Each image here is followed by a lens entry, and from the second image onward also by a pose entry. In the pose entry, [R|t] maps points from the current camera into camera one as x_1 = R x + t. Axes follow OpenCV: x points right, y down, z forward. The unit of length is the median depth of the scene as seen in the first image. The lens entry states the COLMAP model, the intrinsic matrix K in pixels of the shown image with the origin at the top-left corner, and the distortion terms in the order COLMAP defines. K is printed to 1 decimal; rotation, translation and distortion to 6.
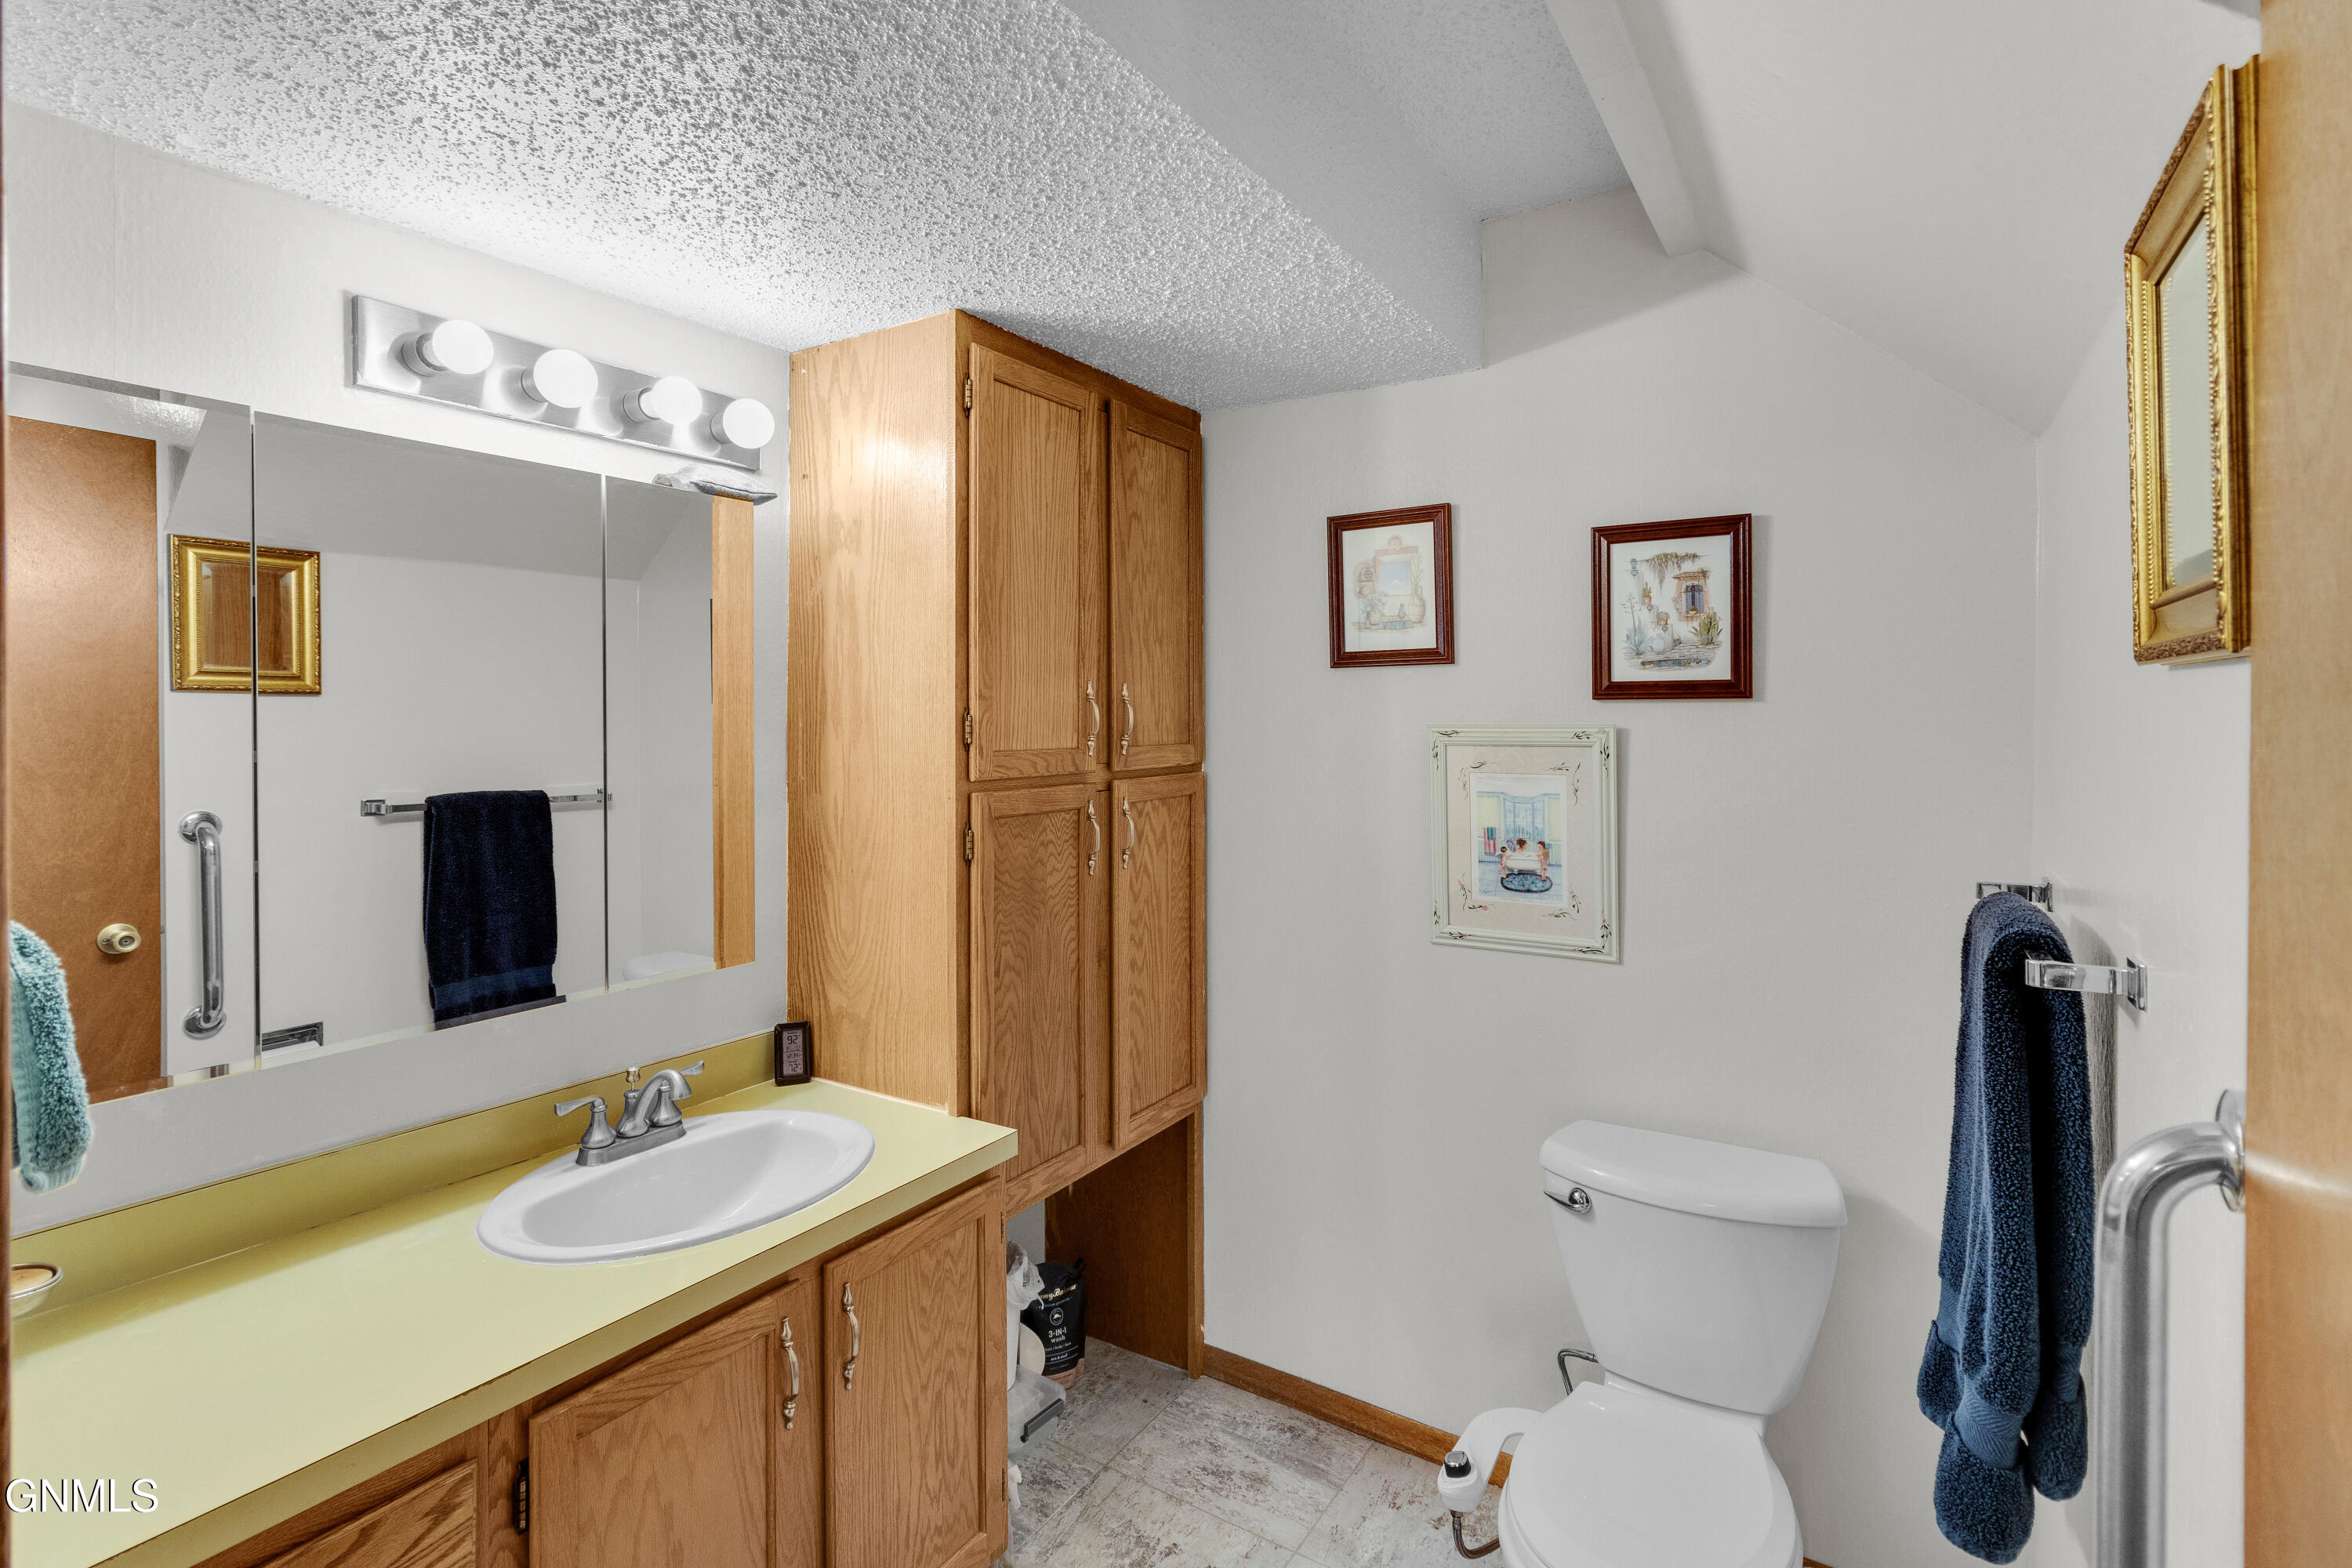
lens RADIAL K [[1143.1, 0, 1173.5], [0, 1143.1, 696.3], [0, 0, 1]] dist [-0.004974, 0.003637]
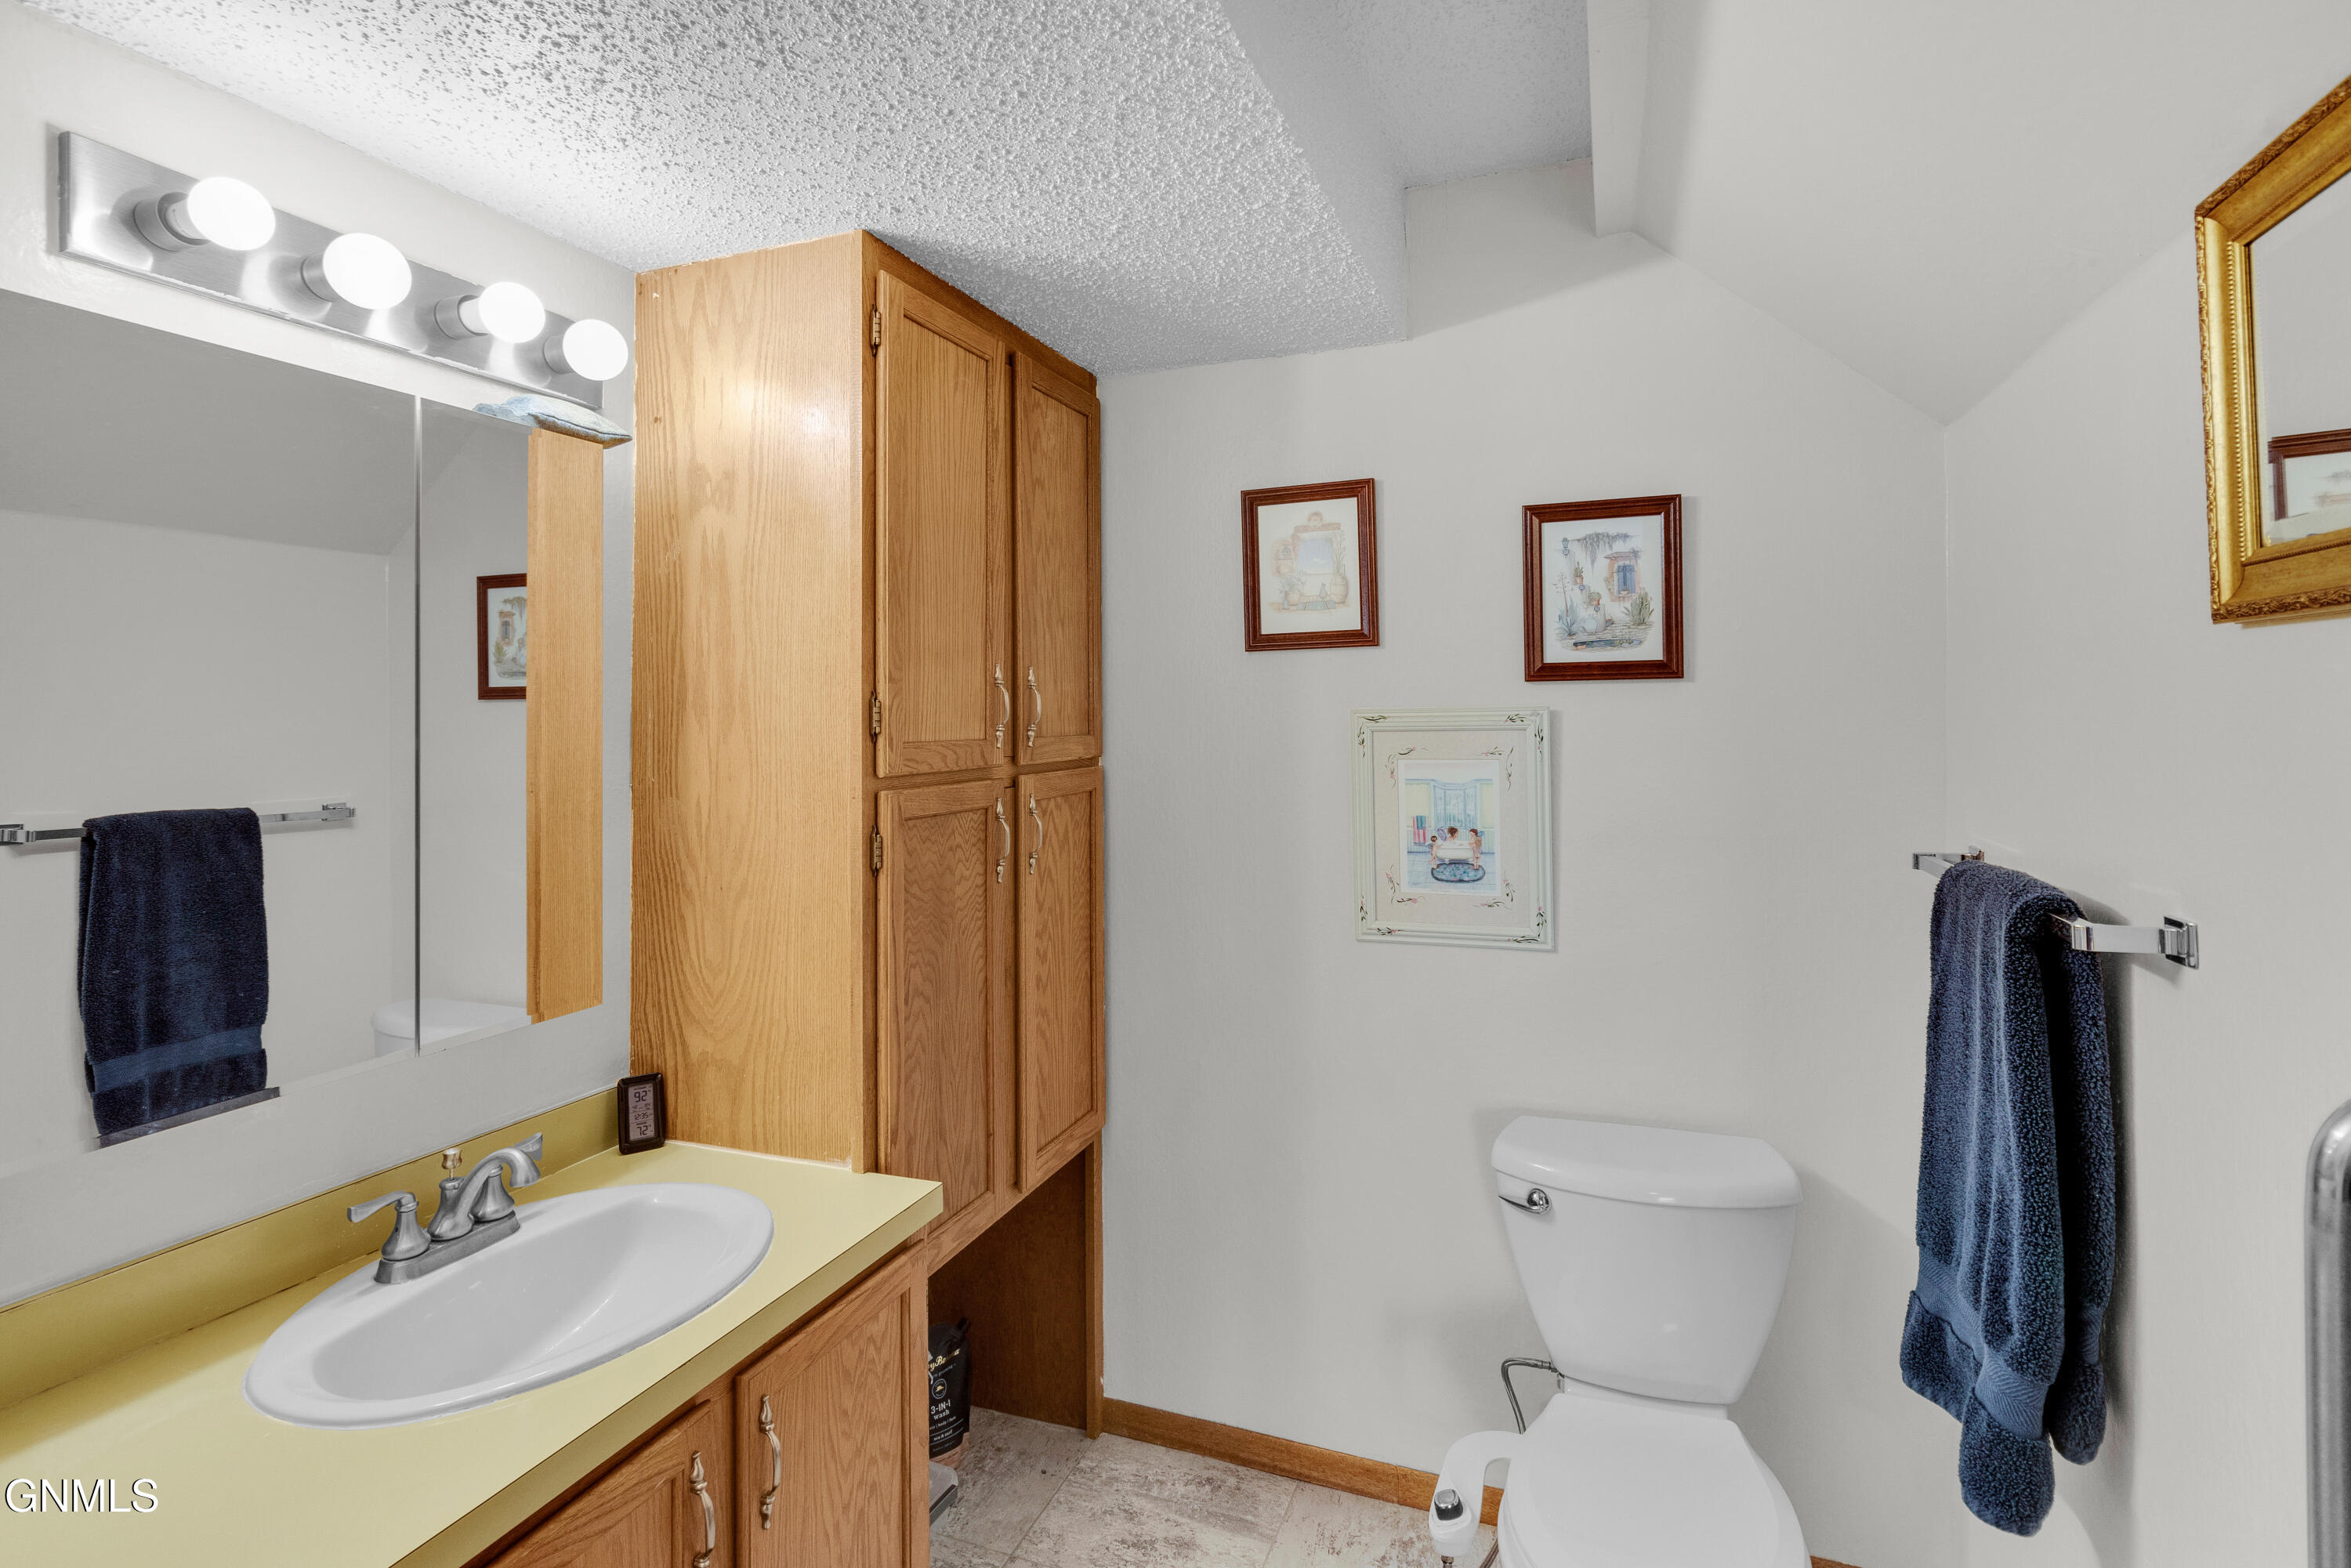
lens RADIAL K [[1142.5, 0, 1149.4], [0, 1142.5, 679.5], [0, 0, 1]] dist [-0.004974, 0.003637]
pose [[0.977814, -0.002268, 0.209463, -0.150269], [0.006817, 0.999756, -0.021002, 0.019225], [-0.209364, 0.021964, 0.977591, 0.111653]]
